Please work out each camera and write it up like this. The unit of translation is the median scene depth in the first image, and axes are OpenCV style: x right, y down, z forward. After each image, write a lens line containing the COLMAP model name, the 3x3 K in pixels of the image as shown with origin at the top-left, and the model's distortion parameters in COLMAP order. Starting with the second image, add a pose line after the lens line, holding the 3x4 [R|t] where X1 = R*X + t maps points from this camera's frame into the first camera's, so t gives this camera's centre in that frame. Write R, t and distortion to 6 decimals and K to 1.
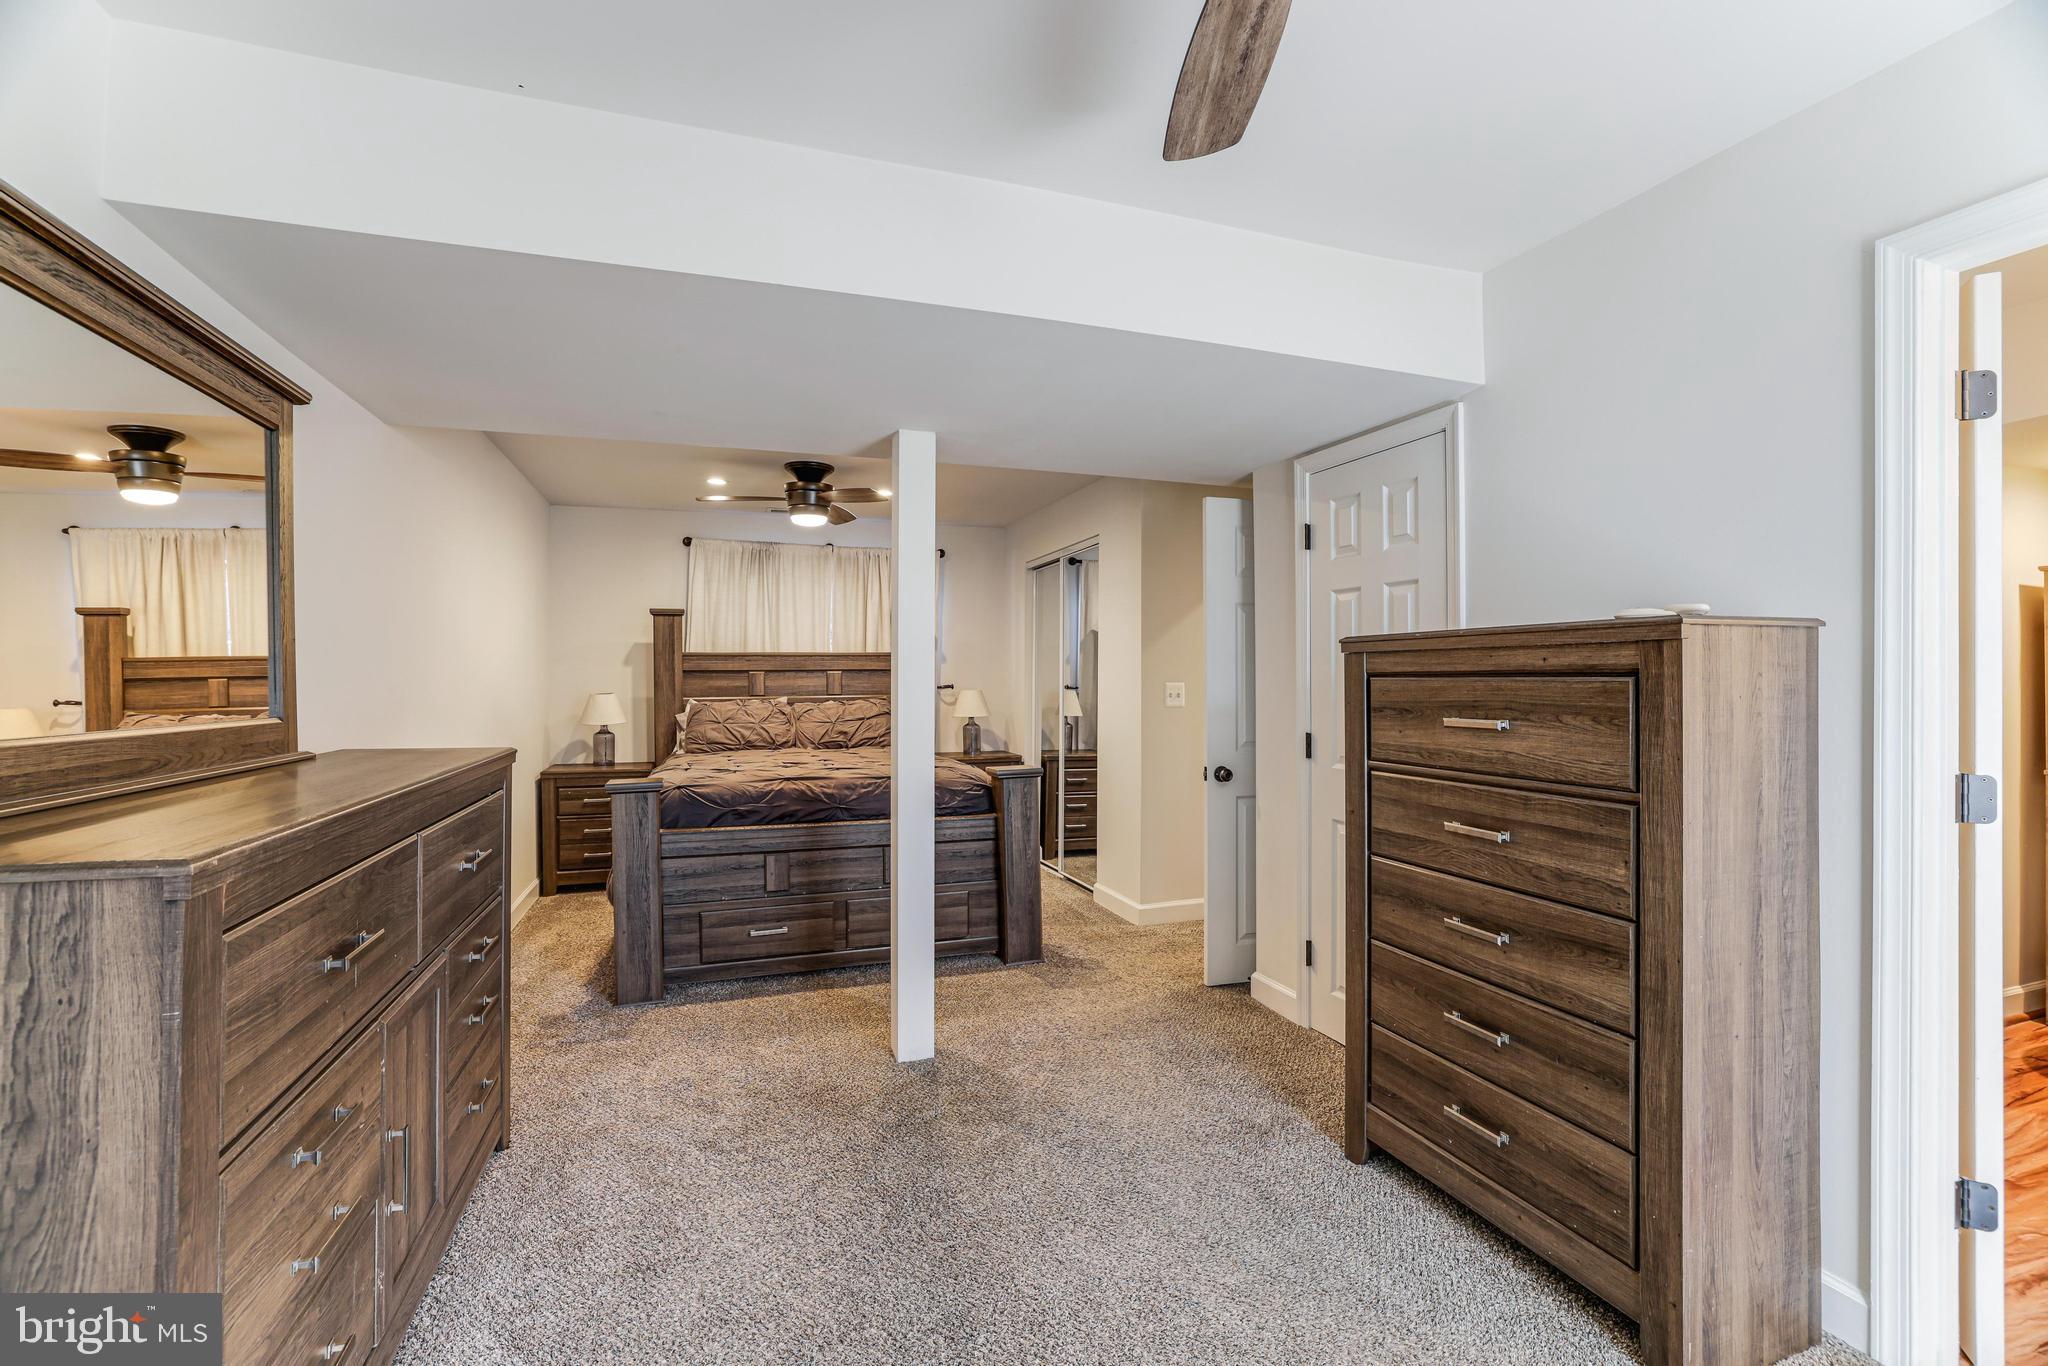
lens RADIAL K [[872.2, 0, 1006.4], [0, 872.2, 707.4], [0, 0, 1]] dist [-0.045447, 0.018436]
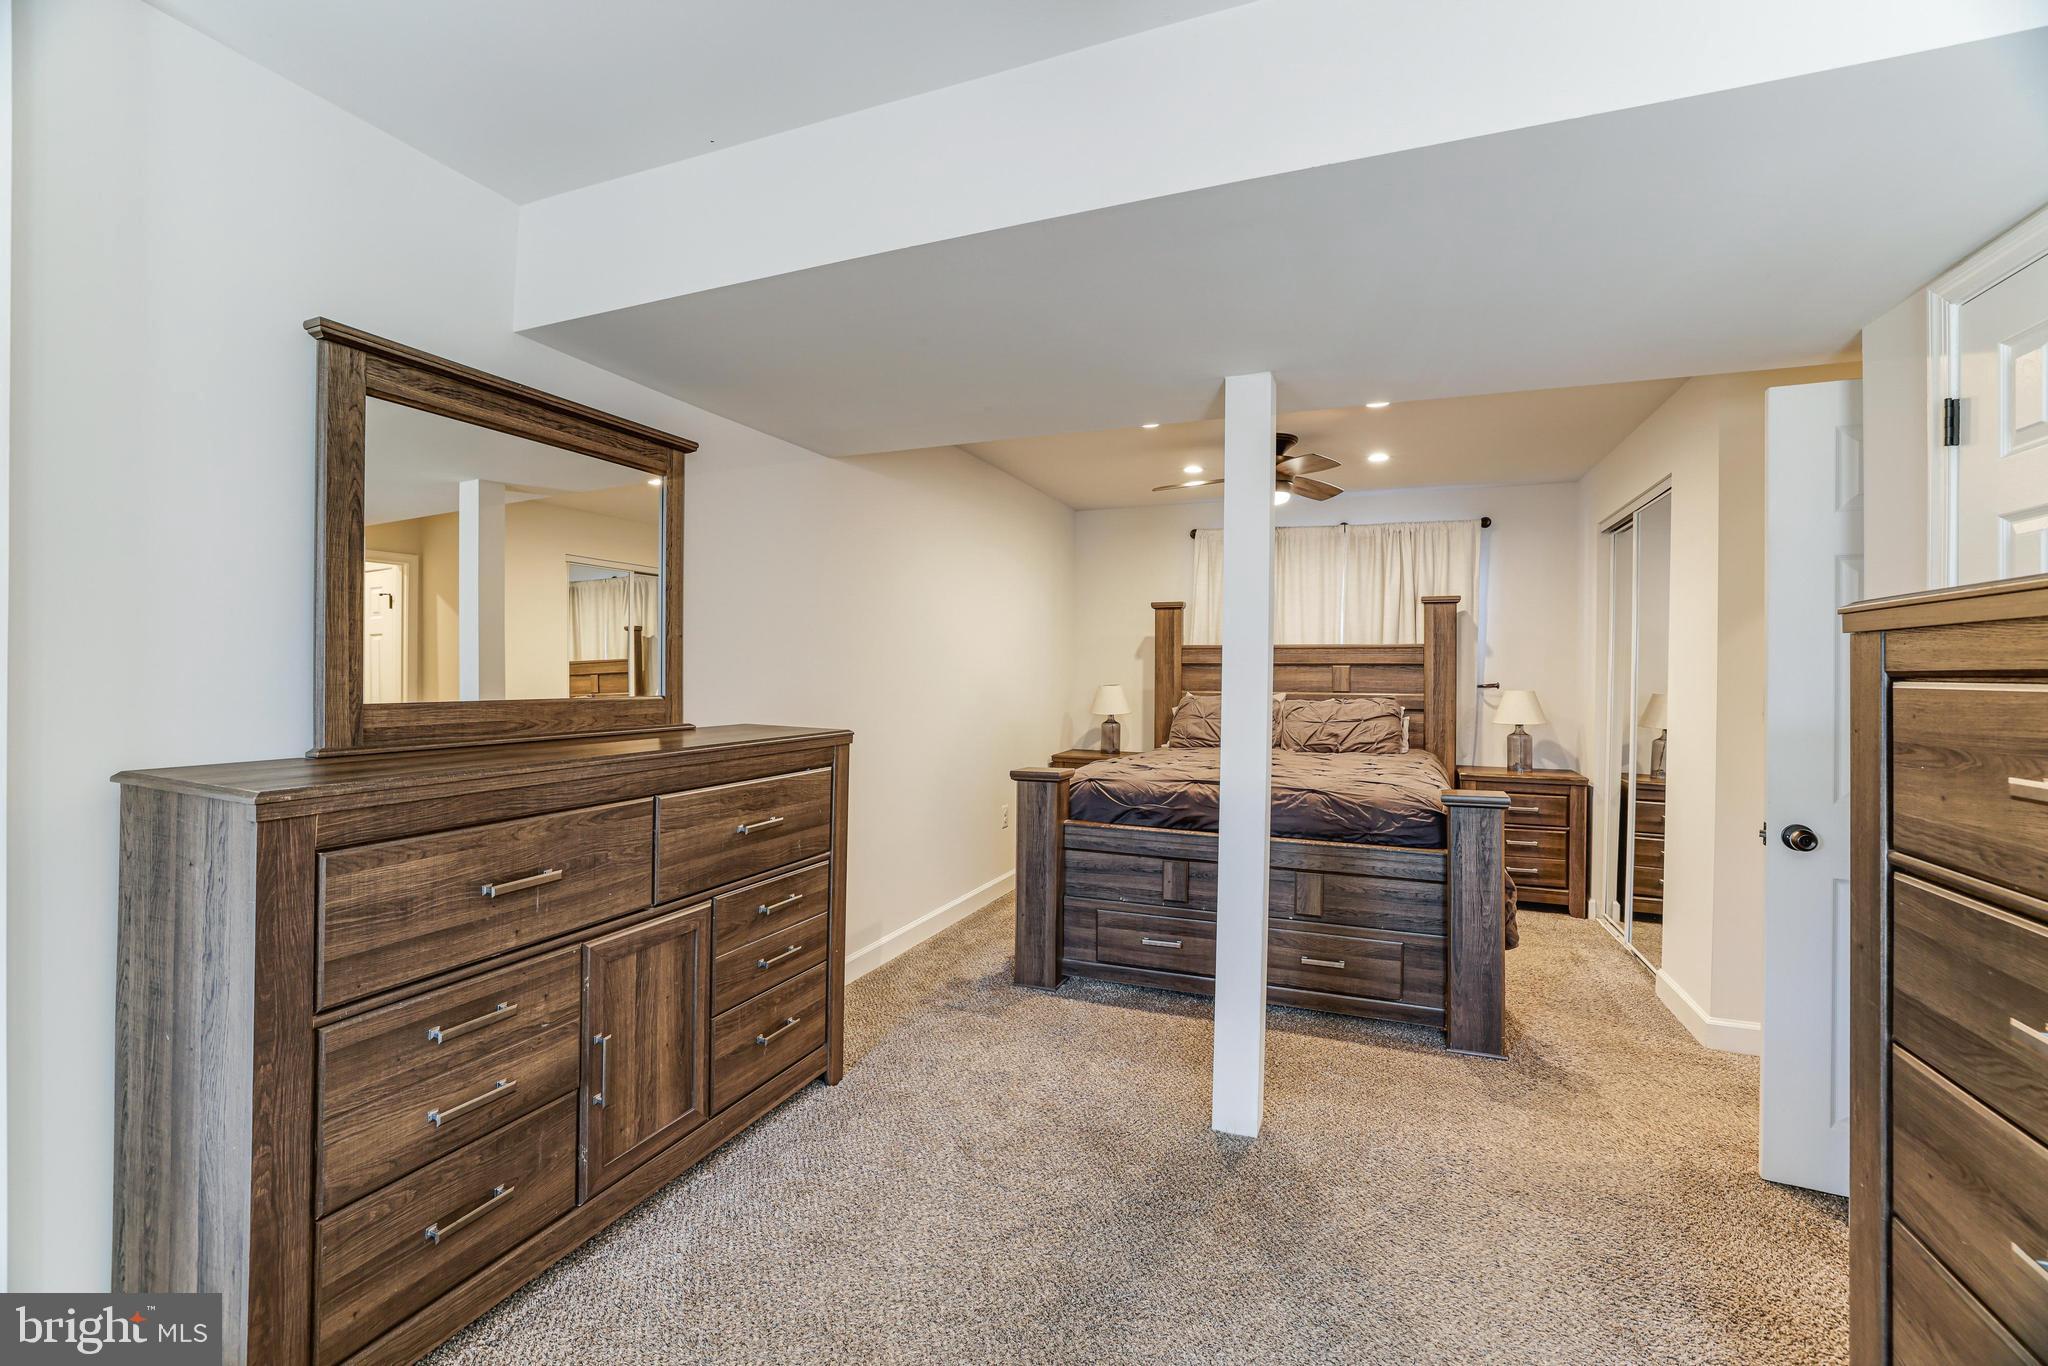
lens RADIAL K [[873.0, 0, 1019.9], [0, 873.0, 689.3], [0, 0, 1]] dist [-0.042175, 0.018694]
pose [[0.758324, 0.024239, -0.651427, 0.198365], [-0.033358, 0.999442, -0.001643, -0.007230], [0.651024, 0.022976, 0.758709, 0.170189]]
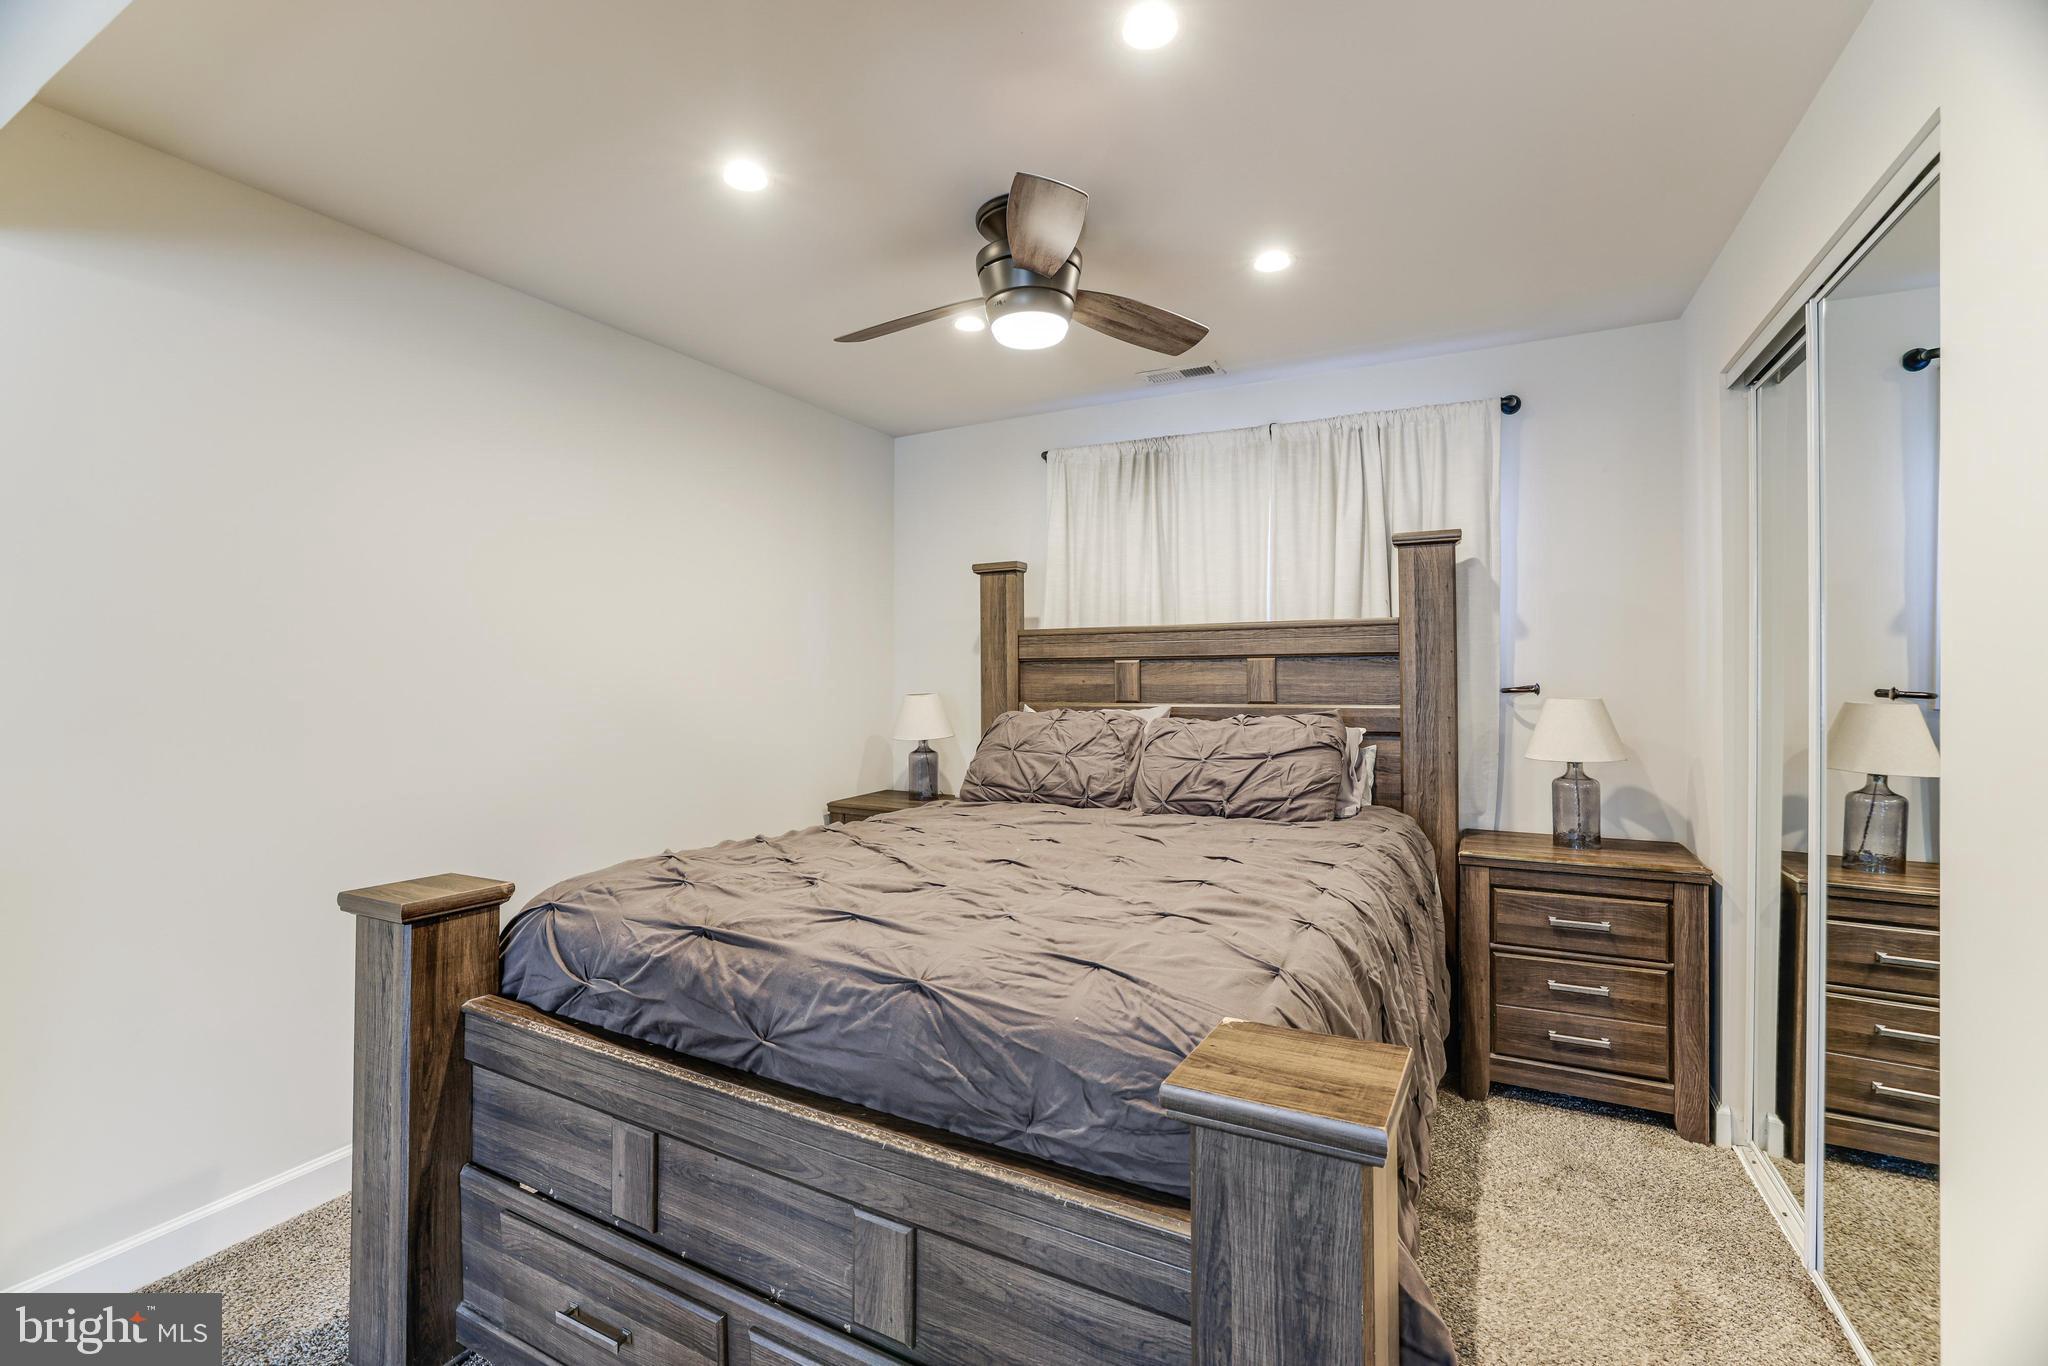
lens RADIAL K [[873.0, 0, 1019.9], [0, 873.0, 689.3], [0, 0, 1]] dist [-0.042175, 0.018694]
pose [[0.692905, 0.012163, -0.720927, 0.119668], [-0.022179, 0.999744, -0.004450, -0.025734], [0.720688, 0.019073, 0.692997, 0.801772]]
